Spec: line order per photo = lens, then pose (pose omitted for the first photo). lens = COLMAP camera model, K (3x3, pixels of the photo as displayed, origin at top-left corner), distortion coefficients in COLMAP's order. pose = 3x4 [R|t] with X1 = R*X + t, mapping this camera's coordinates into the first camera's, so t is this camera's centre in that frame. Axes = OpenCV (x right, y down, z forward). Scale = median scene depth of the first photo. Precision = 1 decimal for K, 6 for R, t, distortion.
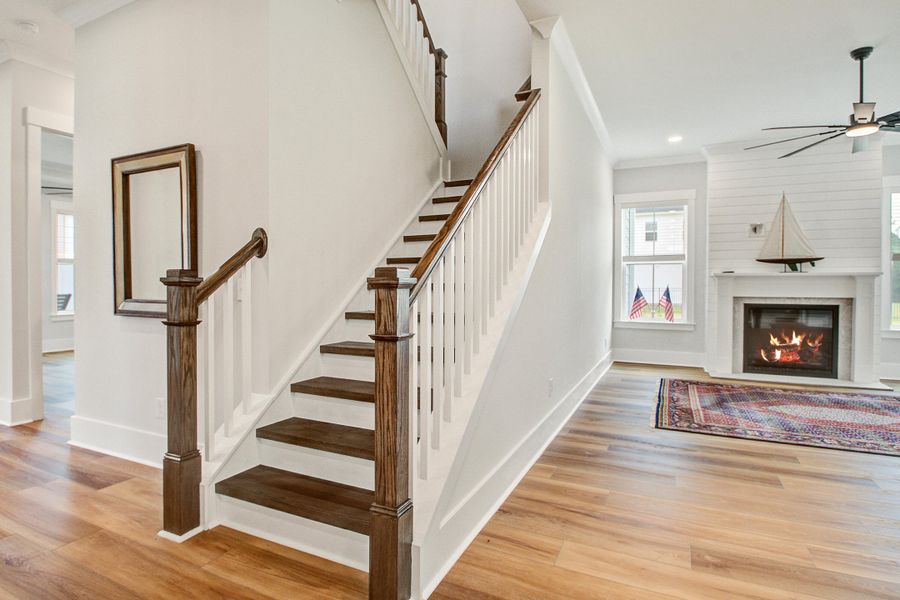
lens RADIAL K [[484.4, 0, 426.0], [0, 484.4, 296.2], [0, 0, 1]] dist [-0.001576, -0.026172]
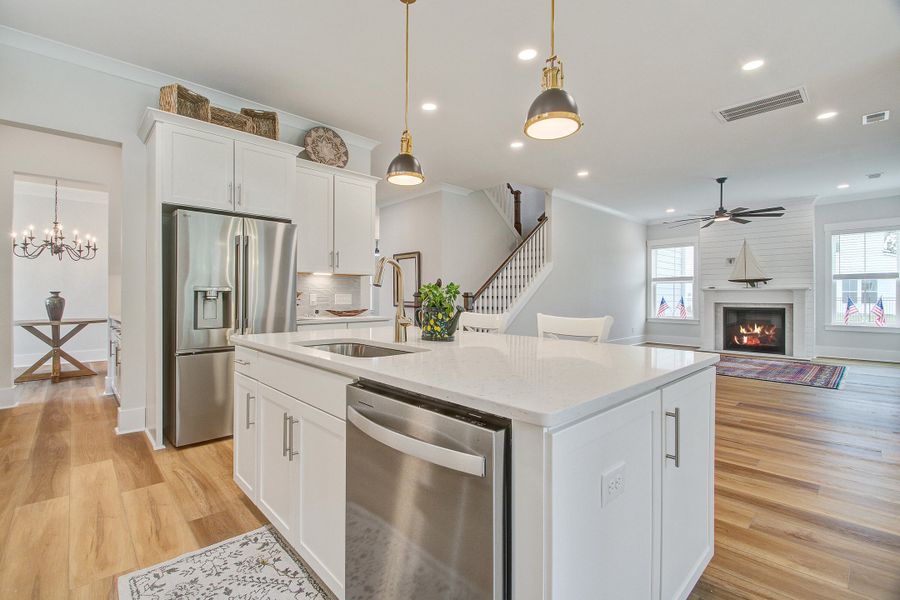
lens RADIAL K [[400.1, 0, 428.3], [0, 400.1, 295.3], [0, 0, 1]] dist [0.001703, -0.009988]
pose [[0.932845, -0.002530, -0.360270, 0.231491], [-0.005450, 0.999762, -0.021131, 0.009567], [0.360237, 0.021675, 0.932609, -0.641464]]
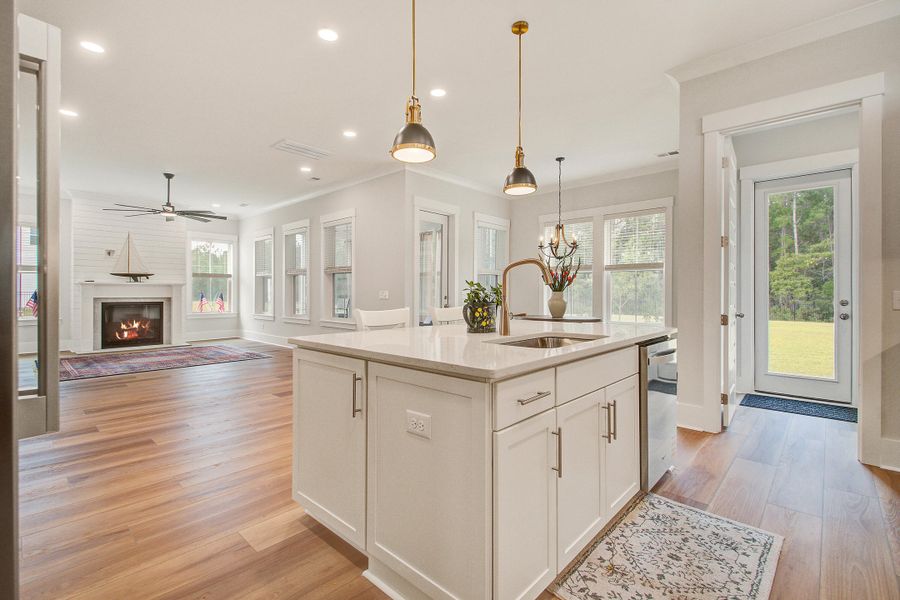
lens RADIAL K [[409.0, 0, 445.3], [0, 409.0, 291.8], [0, 0, 1]] dist [-0.000414, -0.000198]
pose [[0.276427, -0.001204, 0.961034, -0.274043], [0.015492, 0.999875, -0.003203, 0.003063], [-0.960910, 0.015774, 0.276411, -0.390264]]
